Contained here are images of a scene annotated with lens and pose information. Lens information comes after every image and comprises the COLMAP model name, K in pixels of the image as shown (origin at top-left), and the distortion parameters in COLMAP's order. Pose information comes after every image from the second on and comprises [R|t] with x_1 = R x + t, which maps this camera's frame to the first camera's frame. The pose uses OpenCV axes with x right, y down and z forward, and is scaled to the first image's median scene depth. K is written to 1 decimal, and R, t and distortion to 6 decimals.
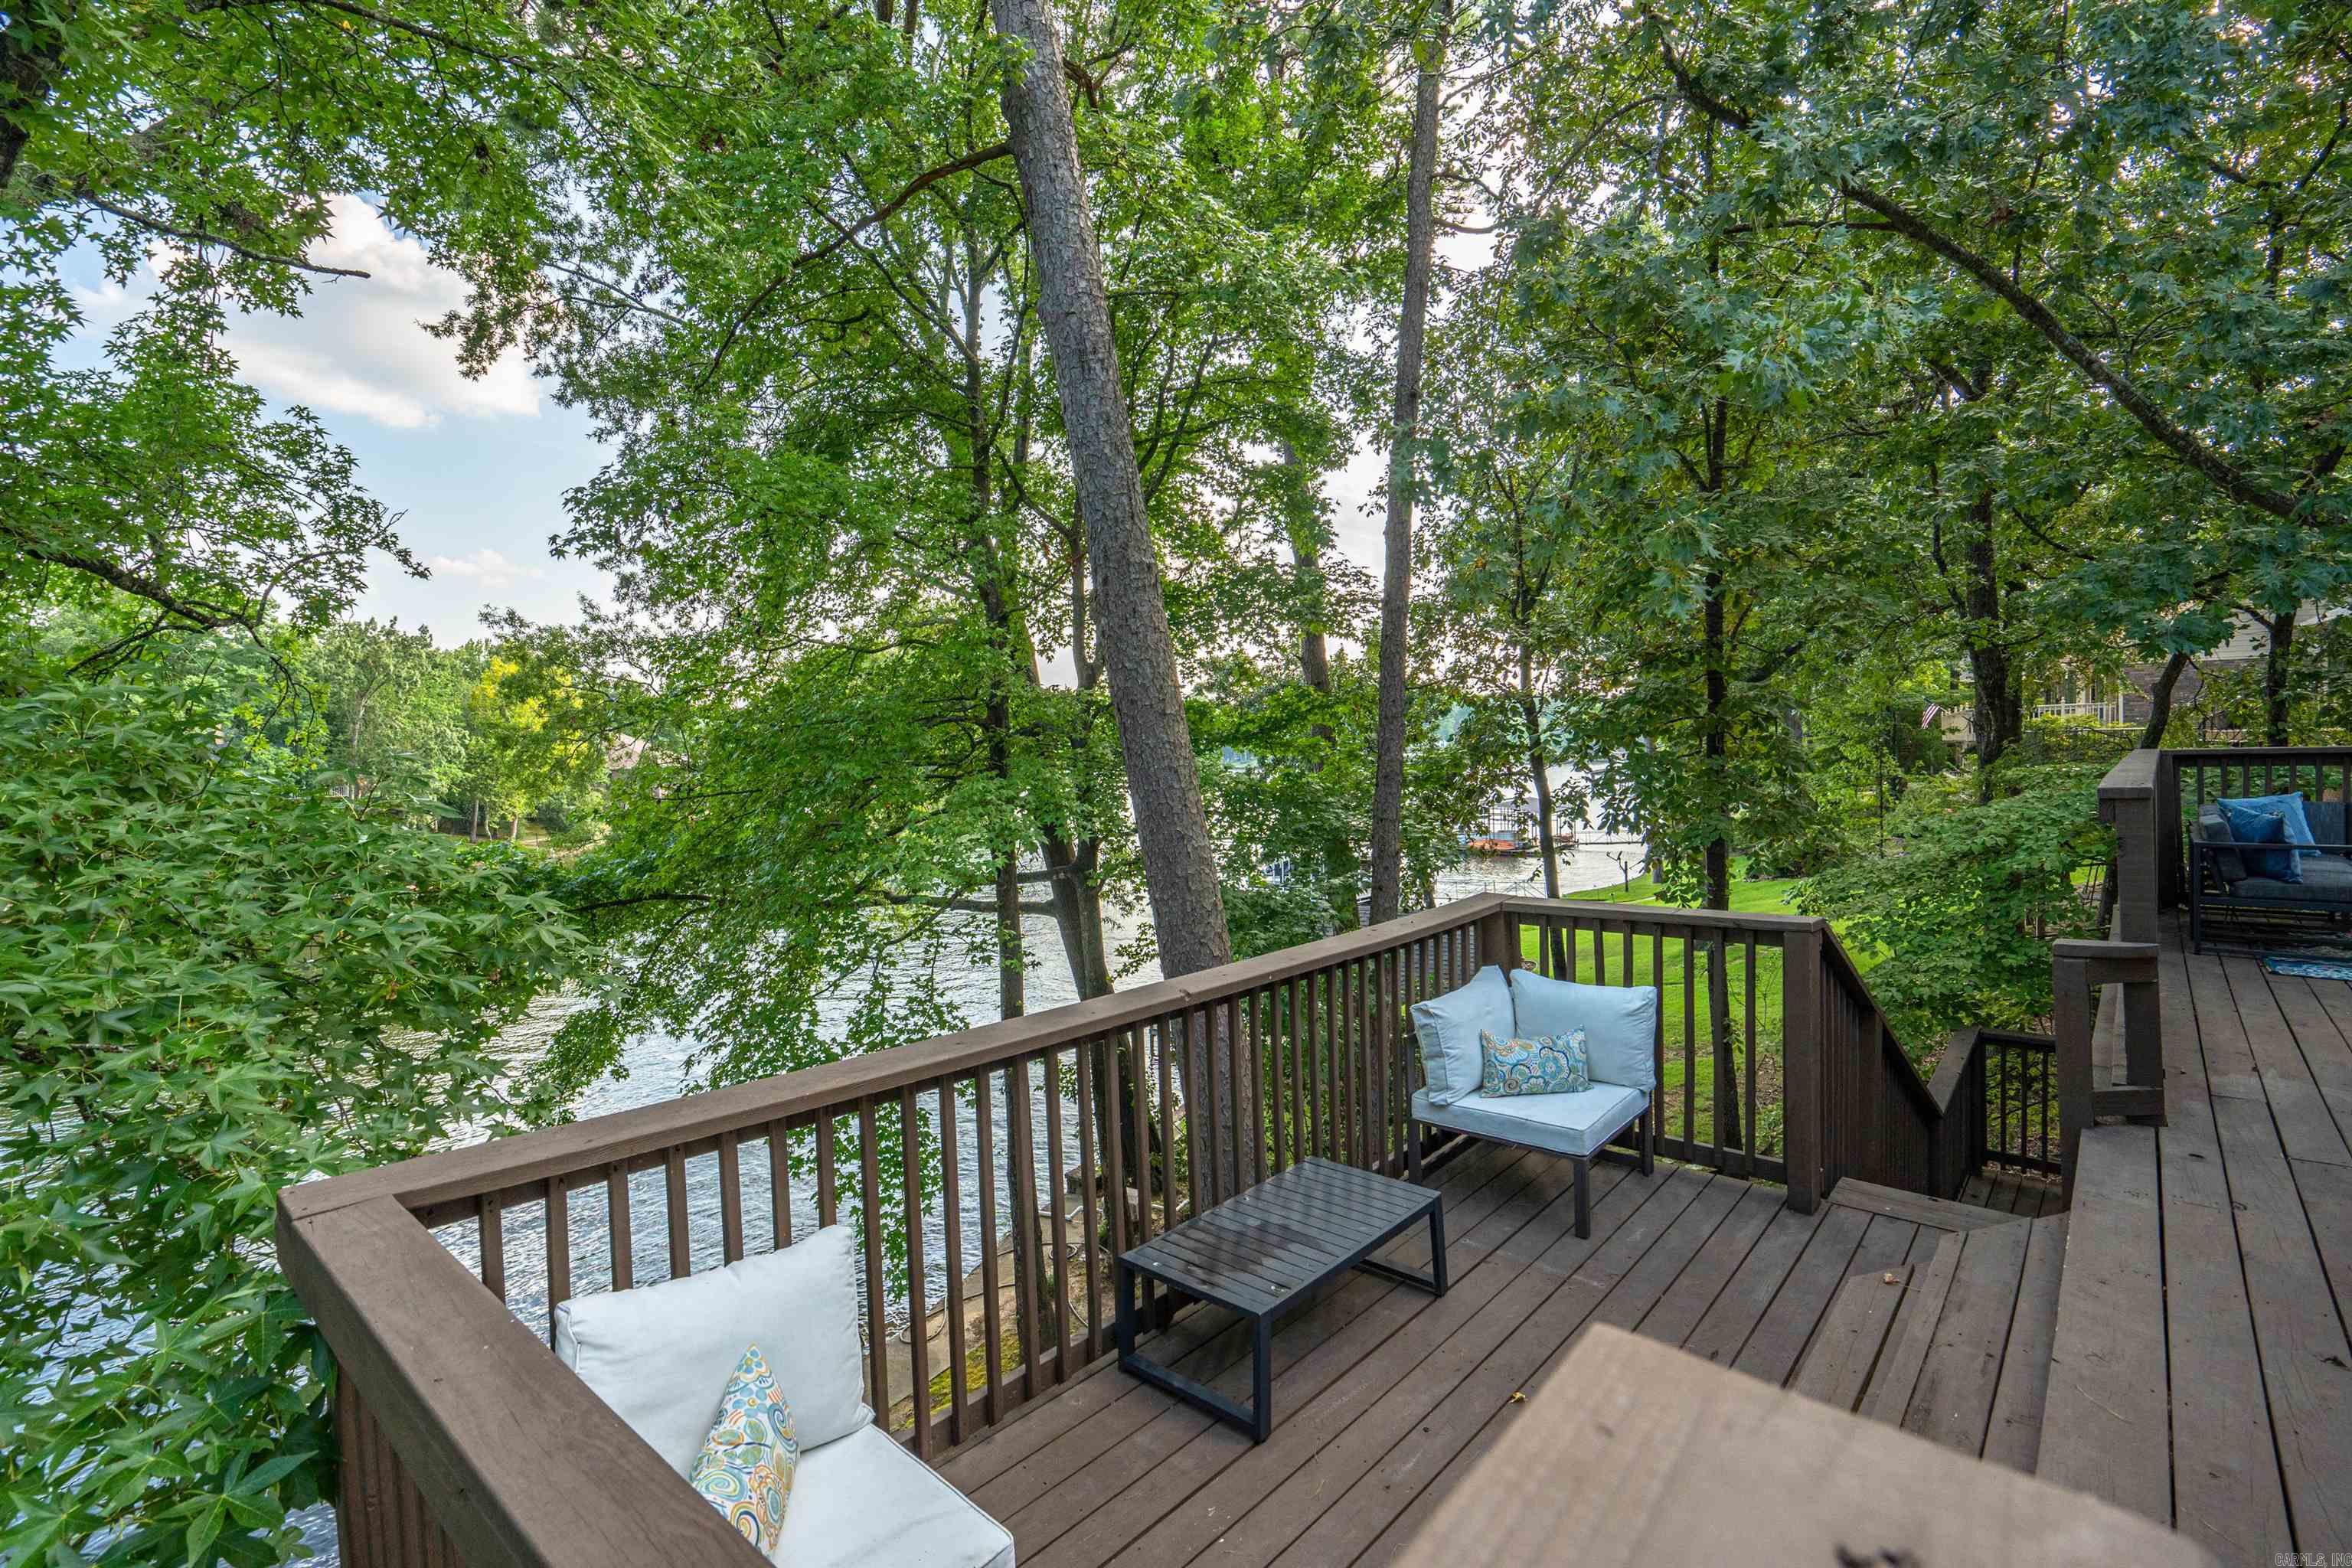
lens RADIAL K [[1071.6, 0, 1181.2], [0, 1071.6, 834.6], [0, 0, 1]] dist [-0.002940, -0.000999]
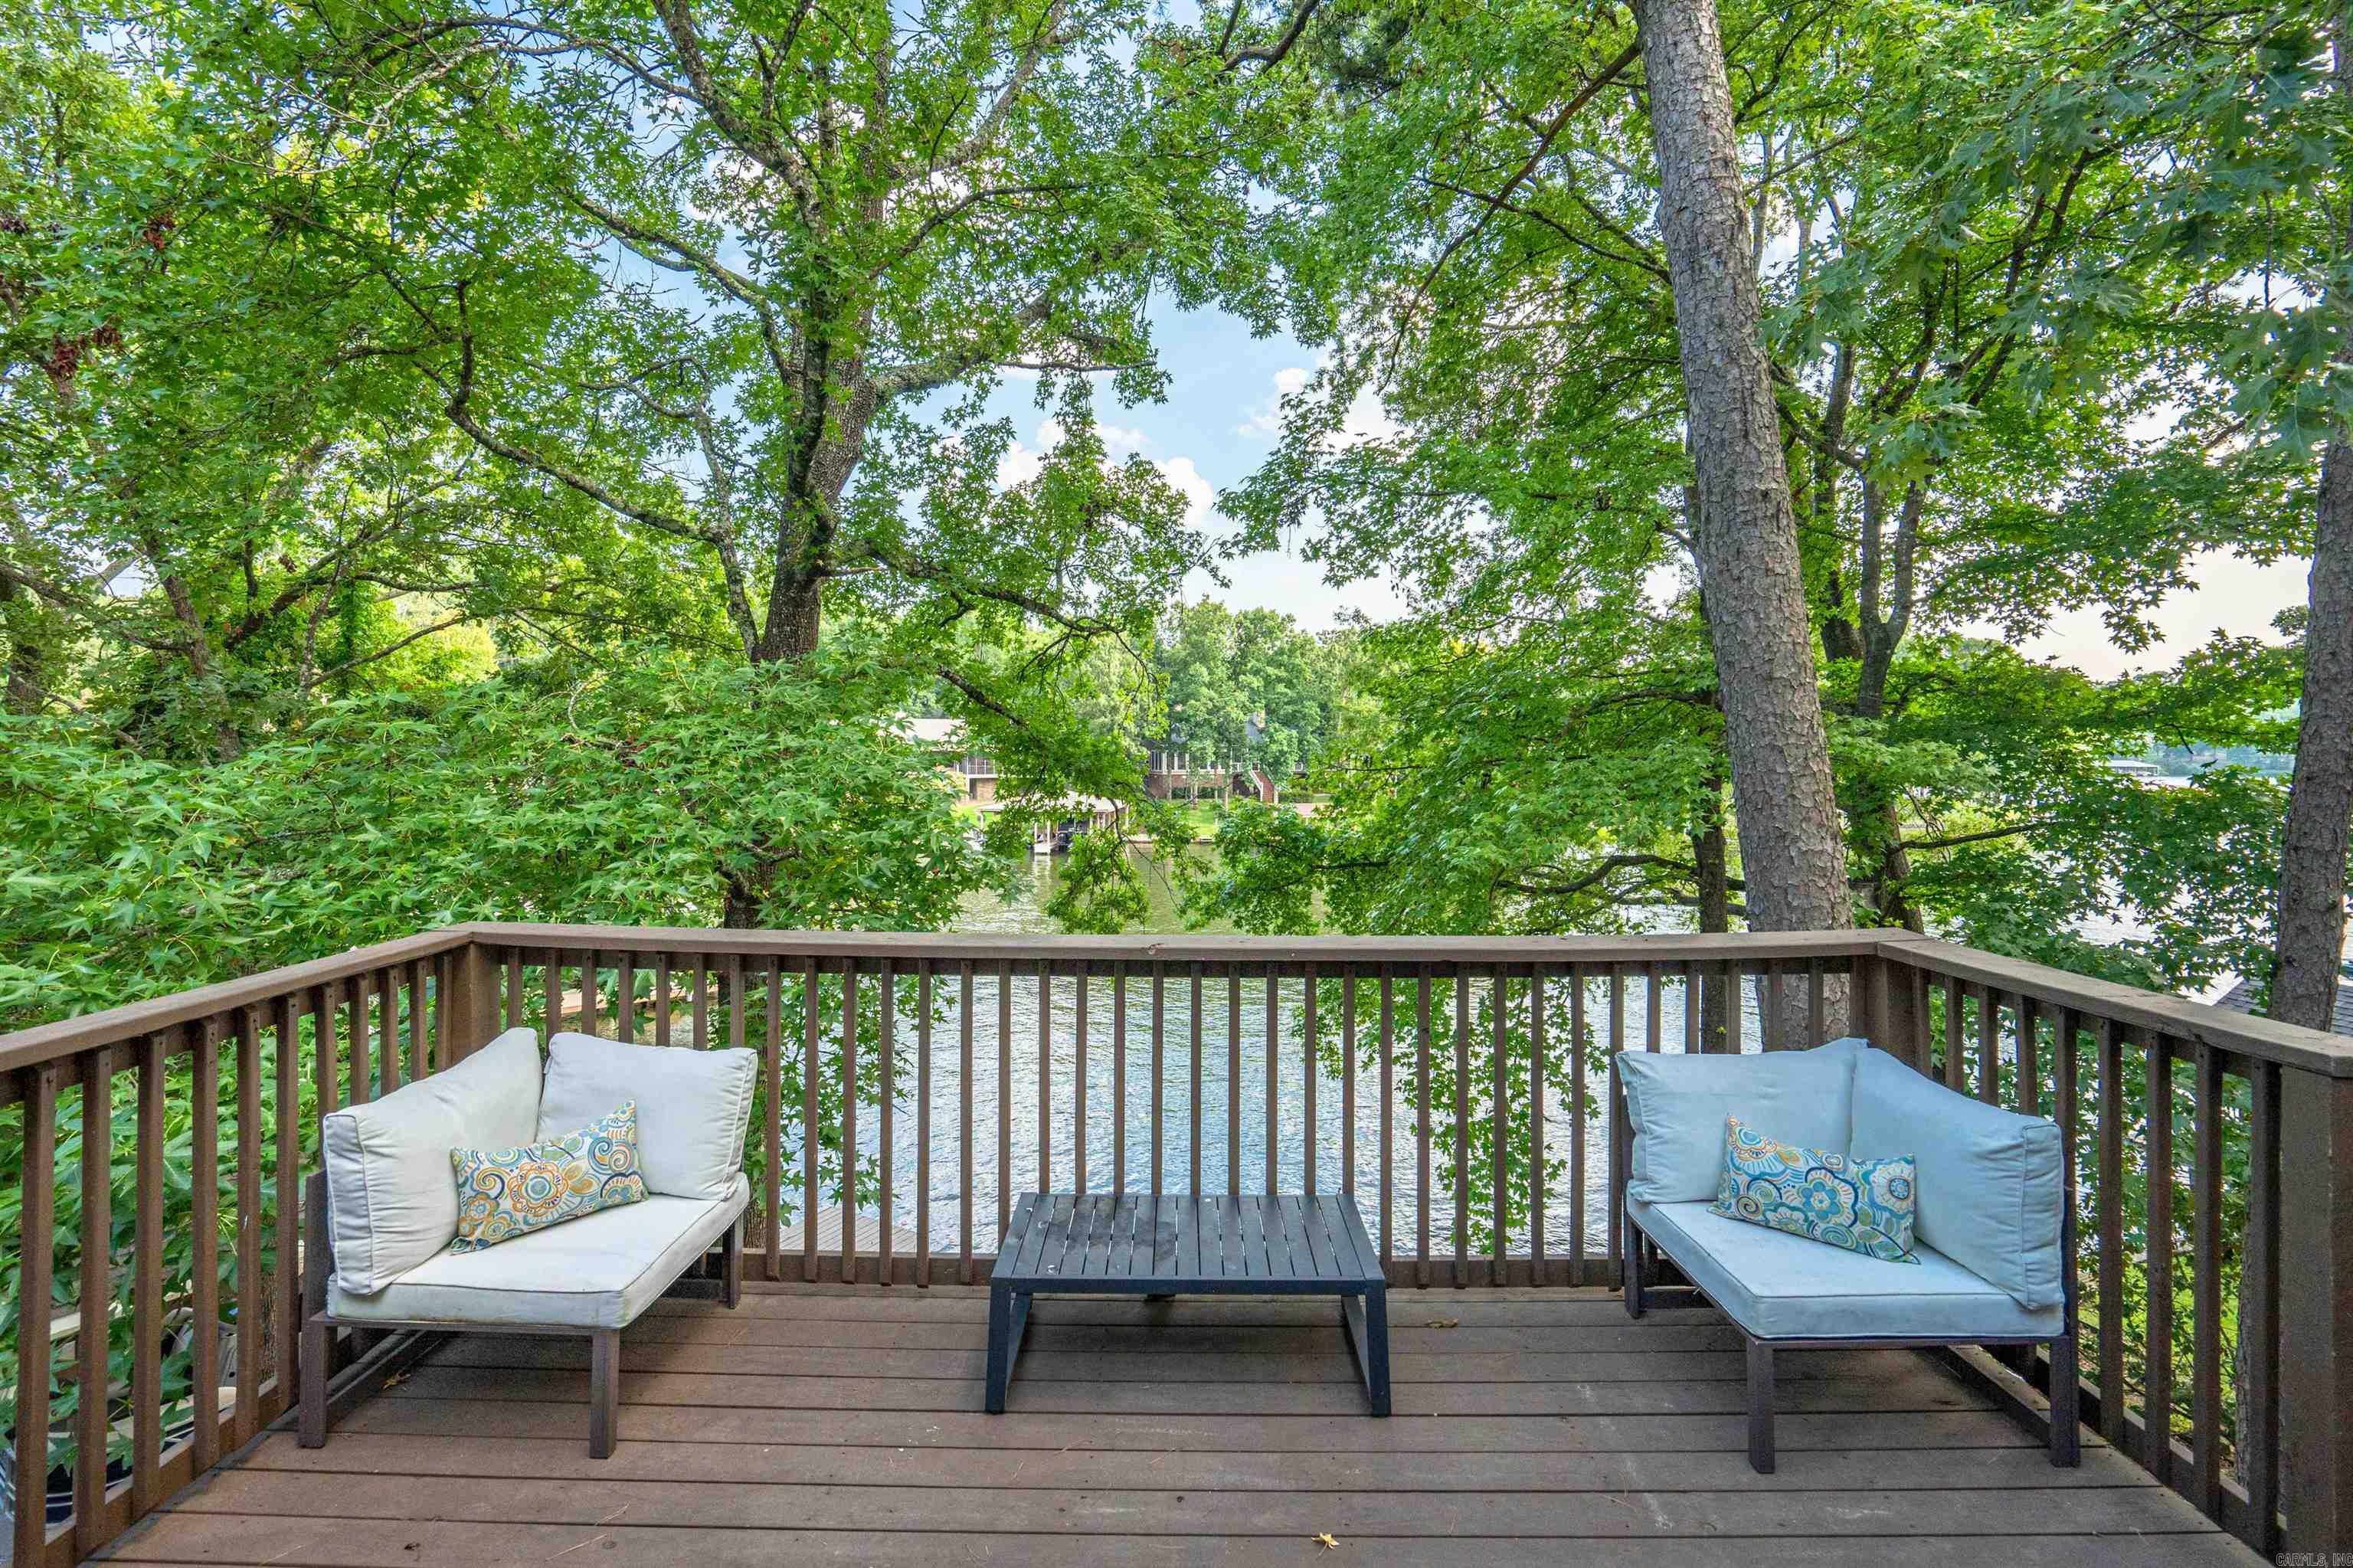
lens RADIAL K [[1093.1, 0, 1176.5], [0, 1093.1, 784.0], [0, 0, 1]] dist [0.001506, 0.000397]
pose [[0.663641, 0.049280, -0.746426, 0.155435], [-0.079765, 0.996801, -0.005108, 0.001898], [0.743786, 0.062929, 0.665449, 0.075448]]
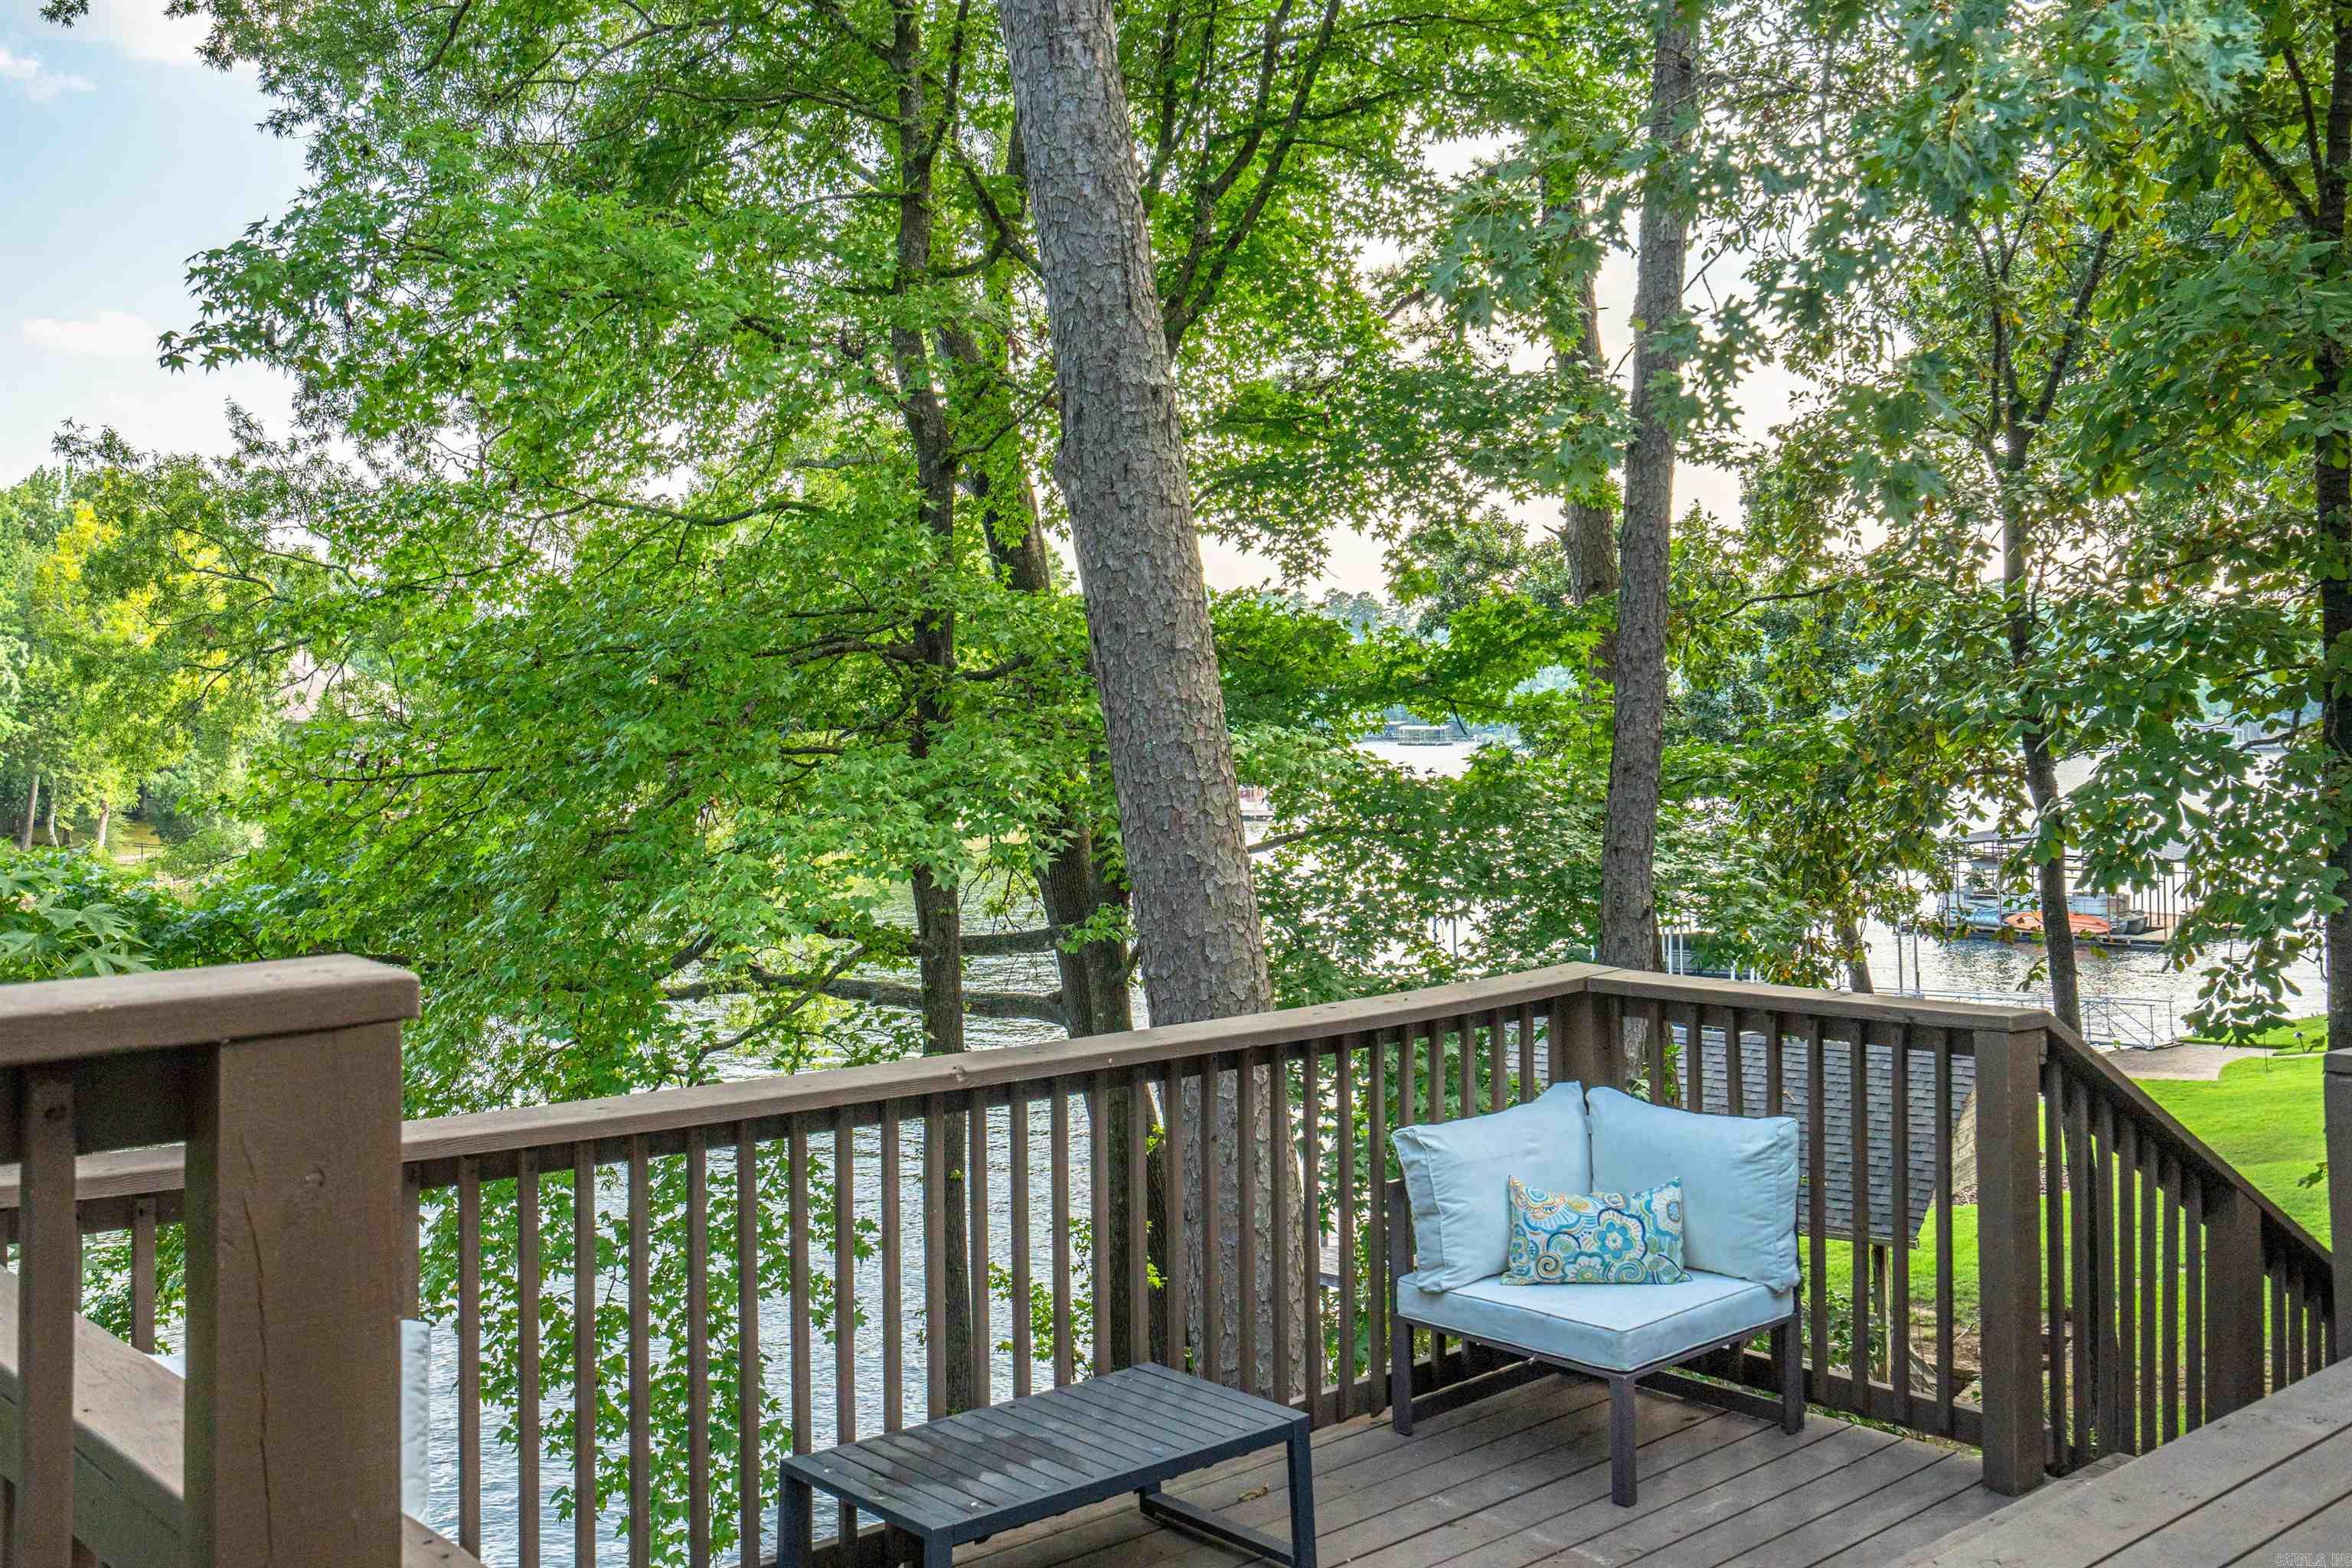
lens RADIAL K [[2243.5, 0, 1175.0], [0, 2243.5, 767.8], [0, 0, 1]] dist [-0.003560, 0.035150]
pose [[0.993178, 0.024035, -0.114105, 0.064977], [-0.029823, 0.998339, -0.049288, 0.004650], [0.112731, 0.052354, 0.992245, -0.090764]]
